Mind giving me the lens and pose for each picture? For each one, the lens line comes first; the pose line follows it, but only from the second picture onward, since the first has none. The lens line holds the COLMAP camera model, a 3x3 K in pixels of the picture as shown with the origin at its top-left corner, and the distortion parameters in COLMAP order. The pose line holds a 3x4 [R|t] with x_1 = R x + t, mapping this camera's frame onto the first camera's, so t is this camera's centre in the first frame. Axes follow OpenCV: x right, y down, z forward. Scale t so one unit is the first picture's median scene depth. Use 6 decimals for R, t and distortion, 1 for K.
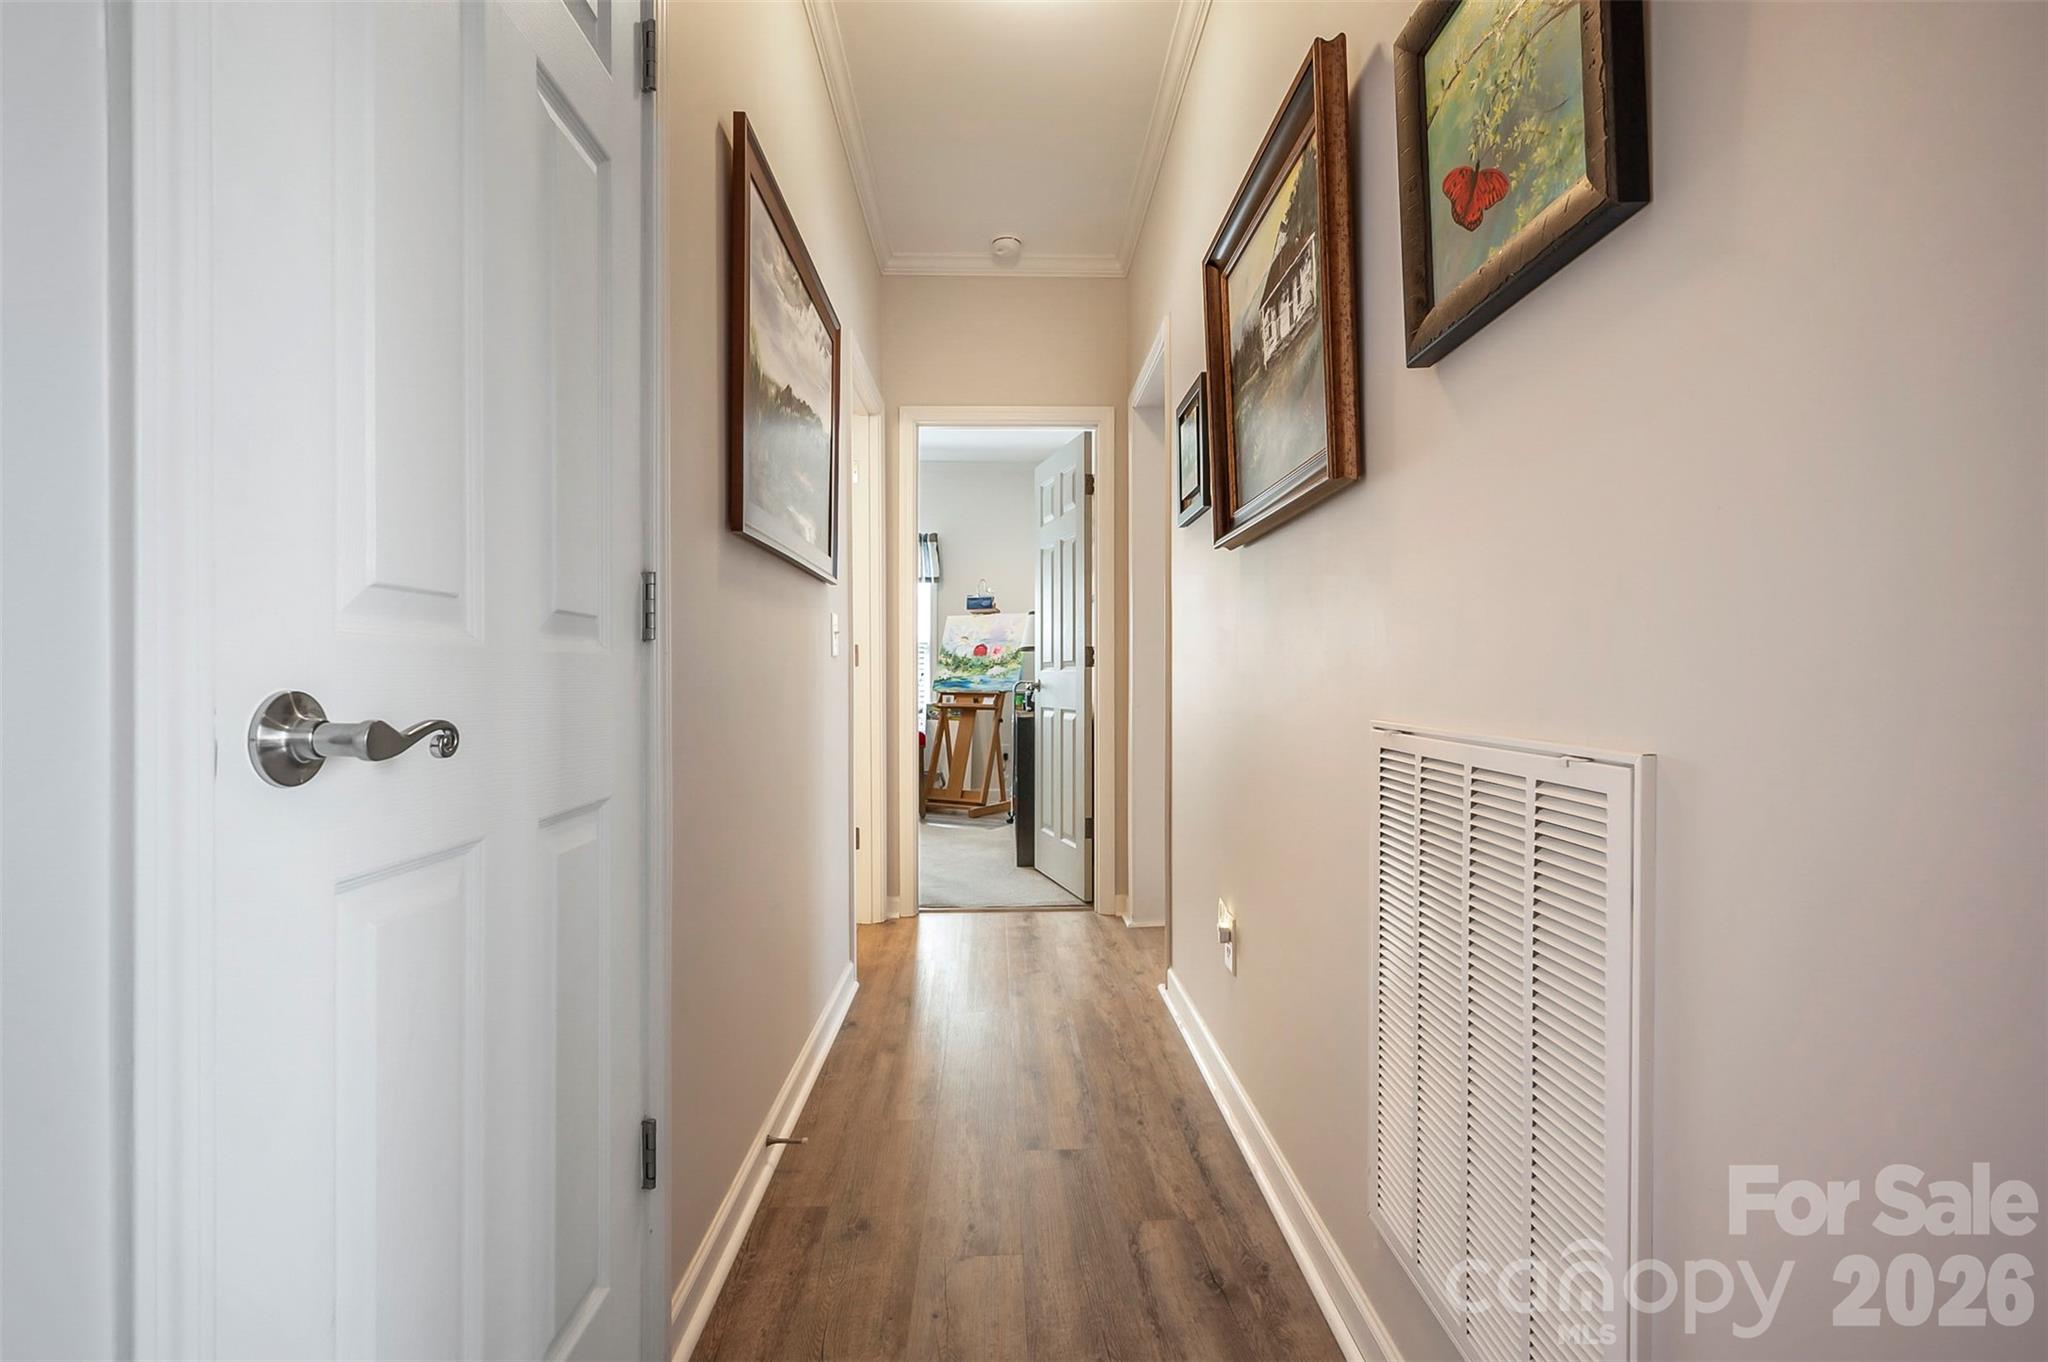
lens RADIAL K [[958.3, 0, 1023.9], [0, 958.3, 674.4], [0, 0, 1]] dist [0.005574, -0.000381]
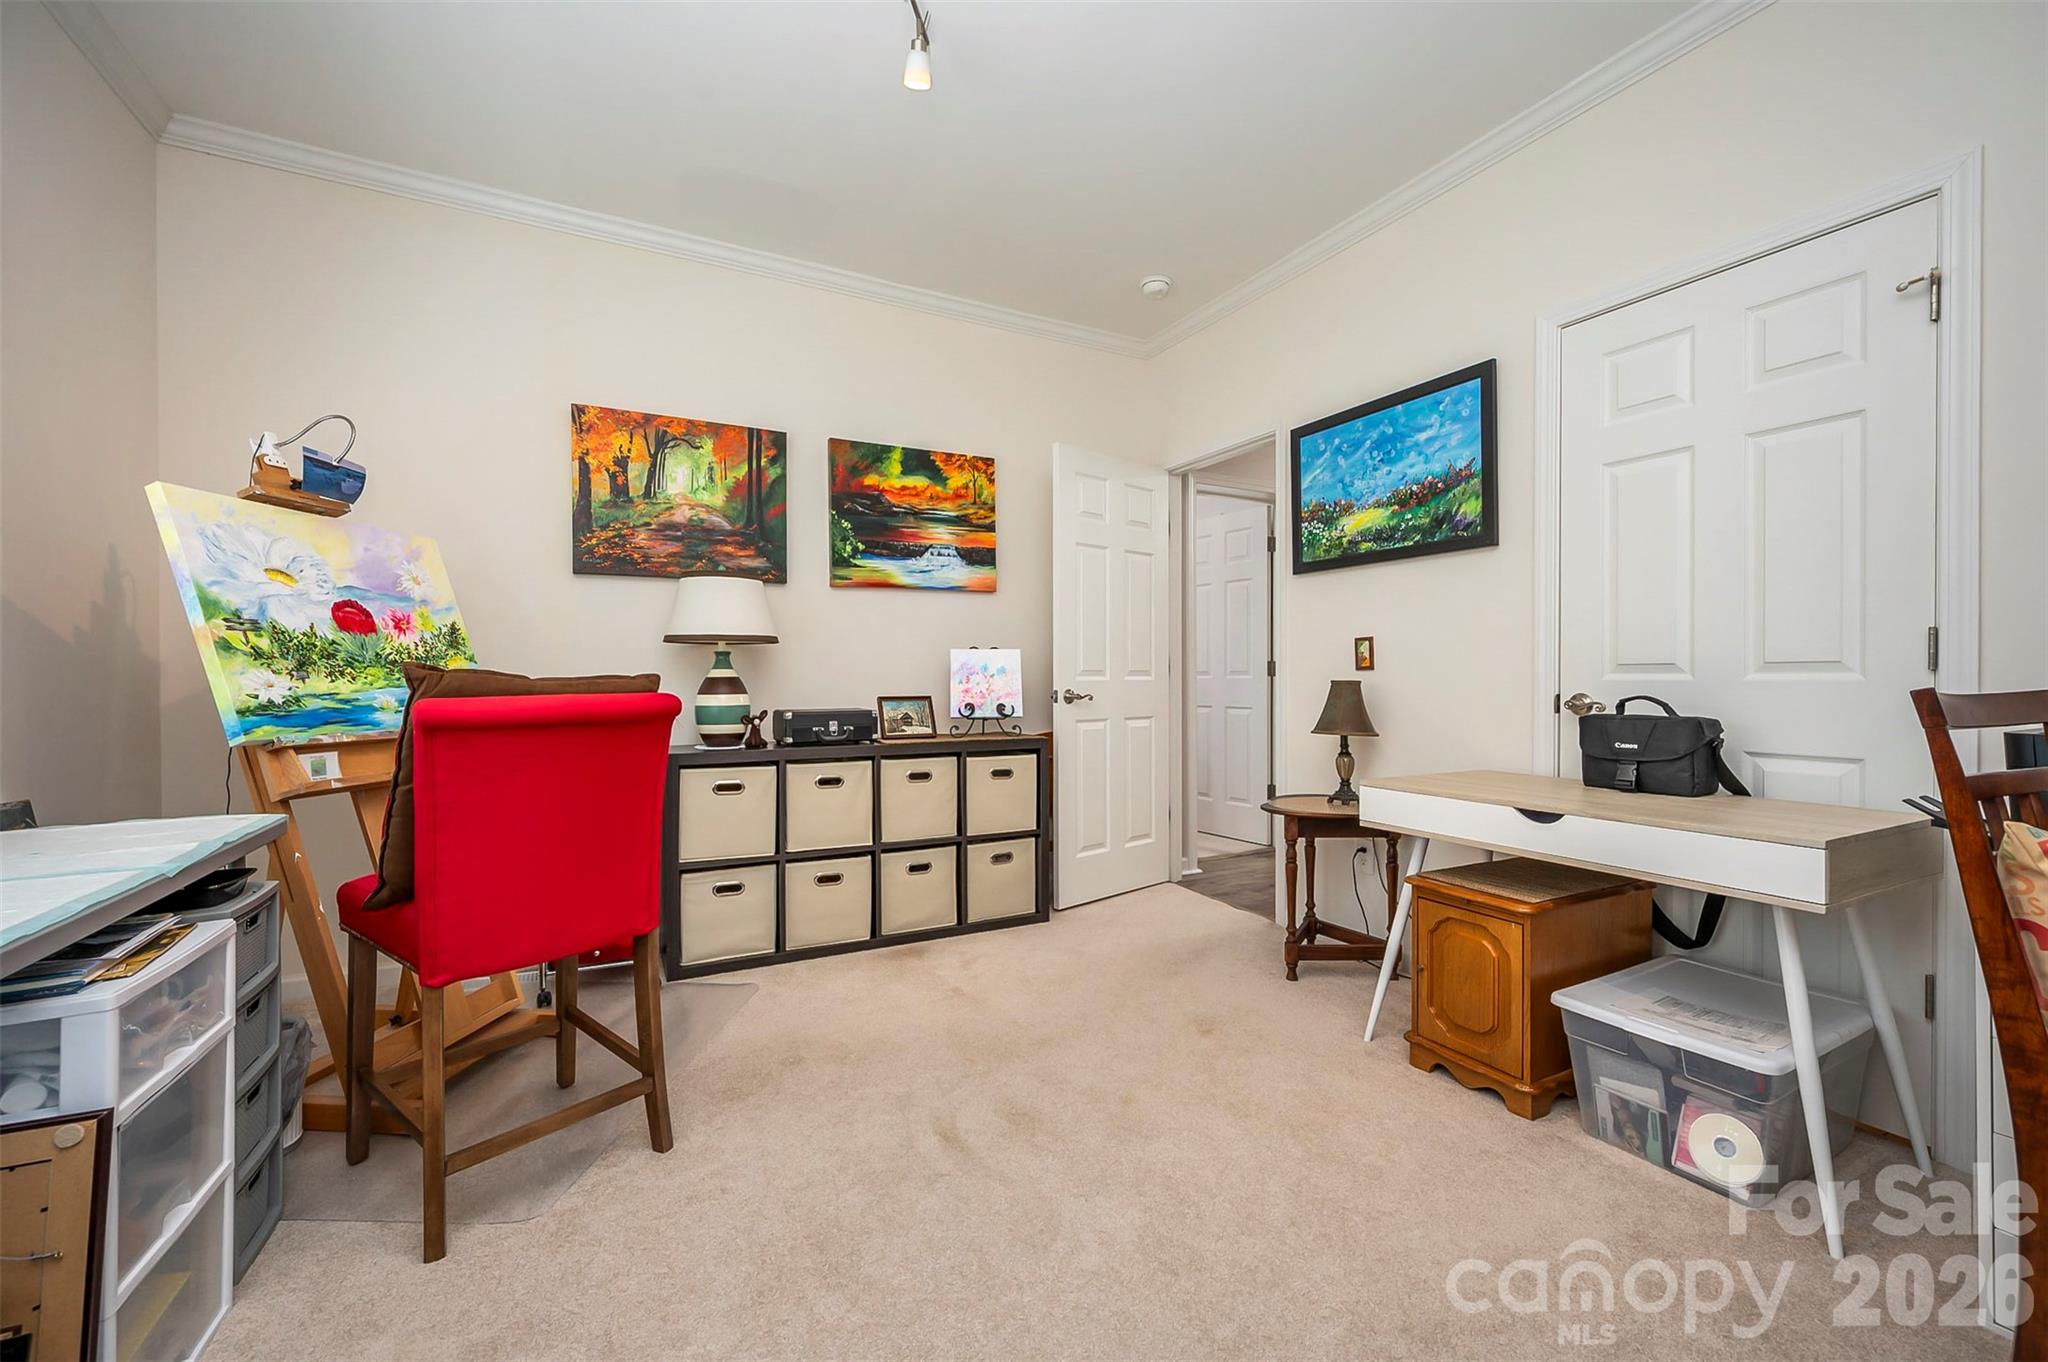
lens RADIAL K [[814.0, 0, 1023.5], [0, 814.0, 675.6], [0, 0, 1]] dist [-0.000708, -0.000024]
pose [[-0.431378, 0.005952, 0.902152, -0.423902], [0.003021, 0.999982, -0.005152, -0.001682], [-0.902166, 0.000503, -0.431388, 0.910288]]
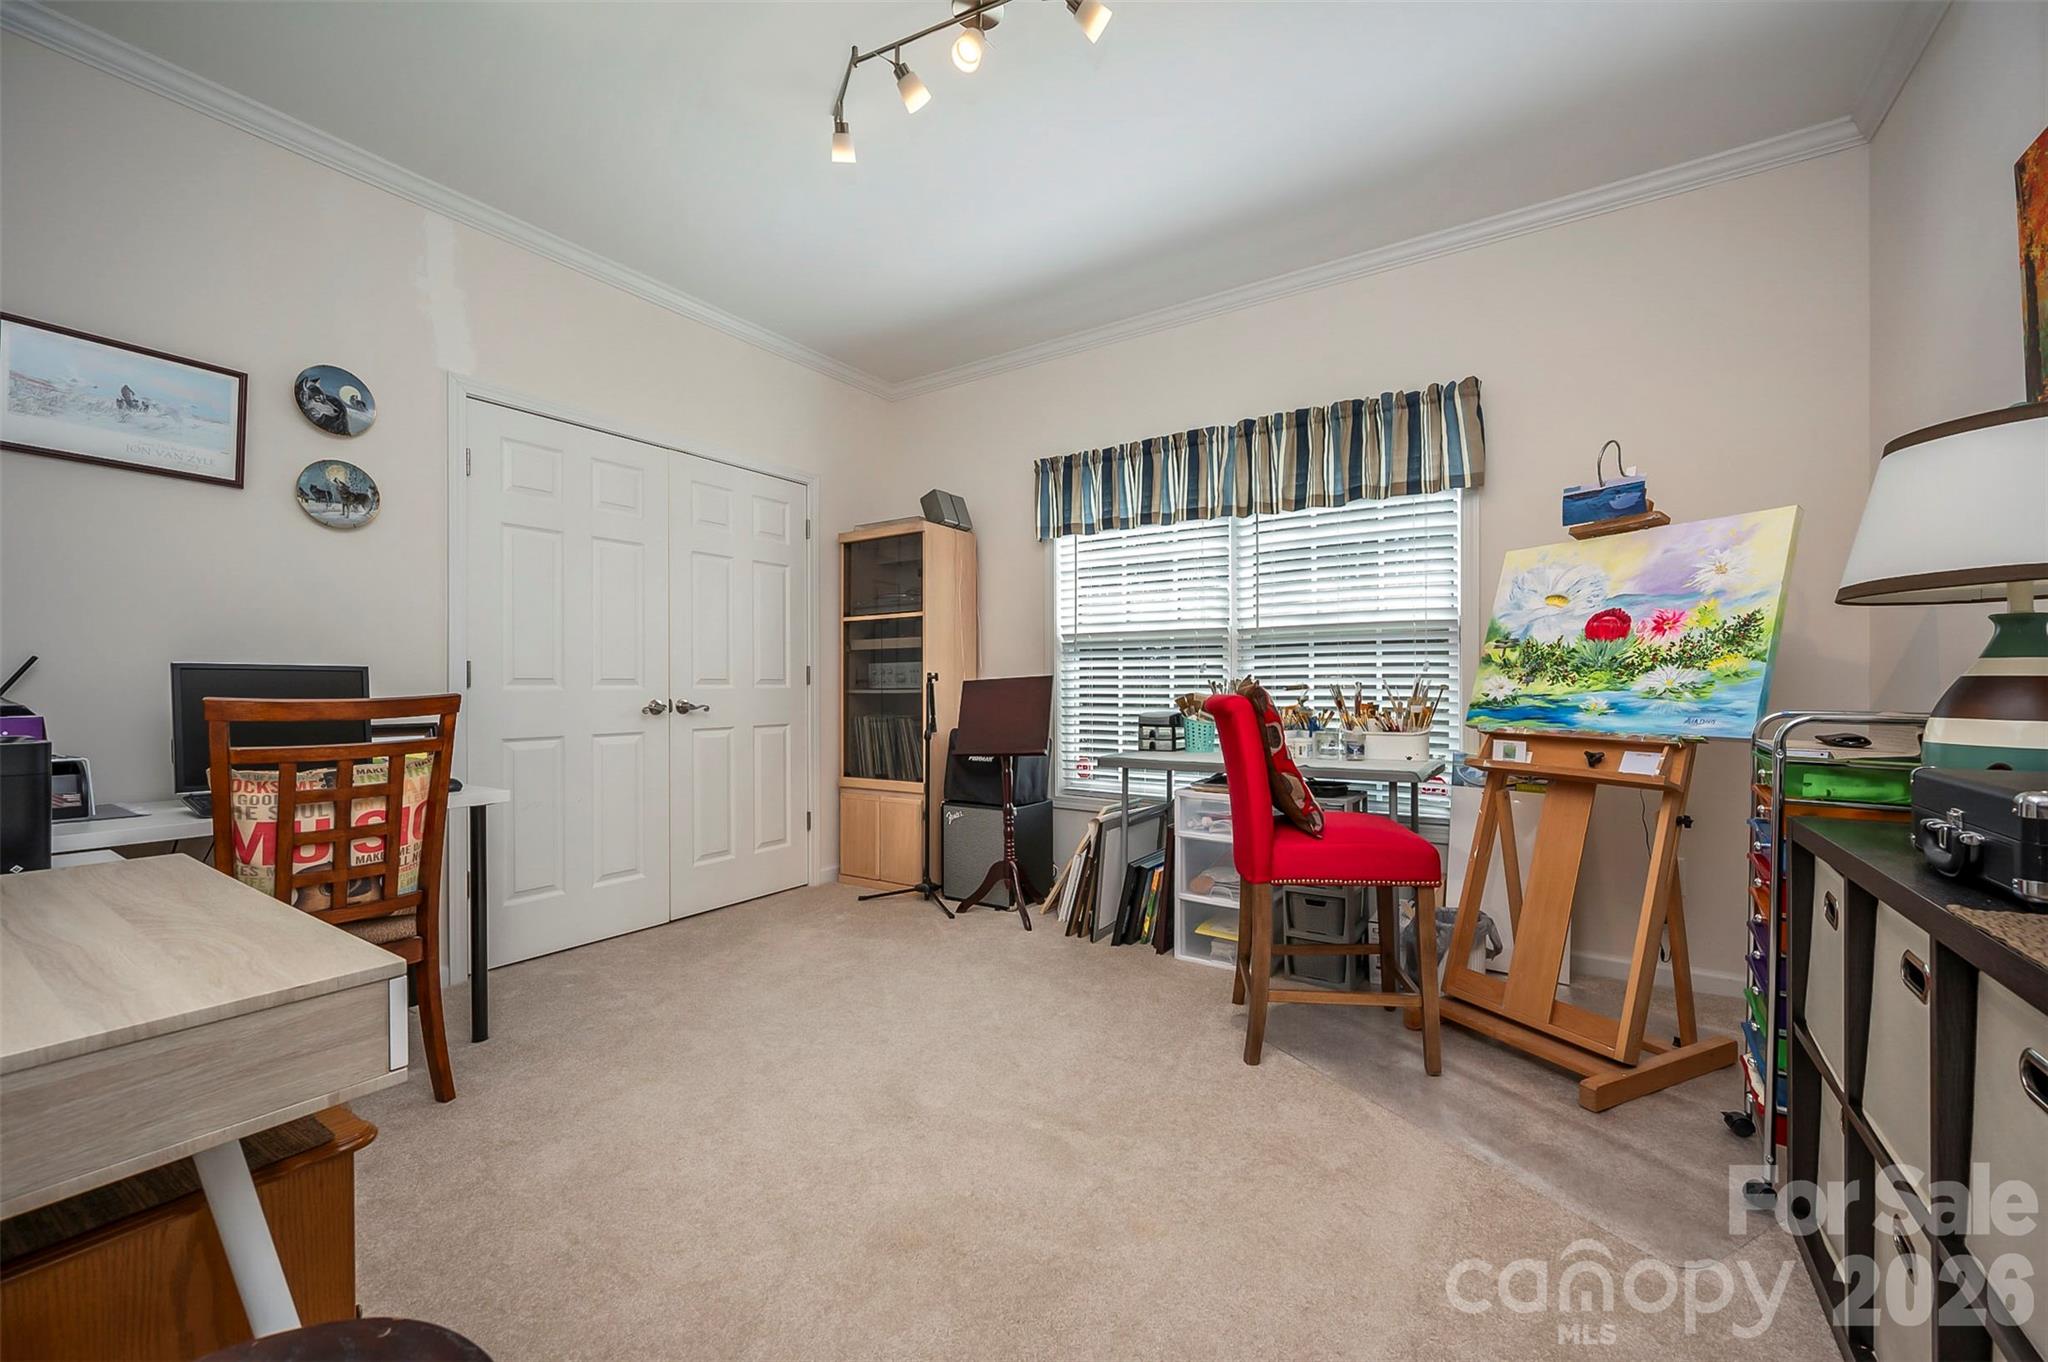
lens RADIAL K [[814.0, 0, 1026.8], [0, 814.0, 684.2], [0, 0, 1]] dist [-0.000708, -0.000024]
pose [[0.824200, -0.001871, -0.566296, -0.052735], [0.002007, 0.999998, -0.000383, -0.002250], [0.566295, -0.000821, 0.824202, 0.604621]]
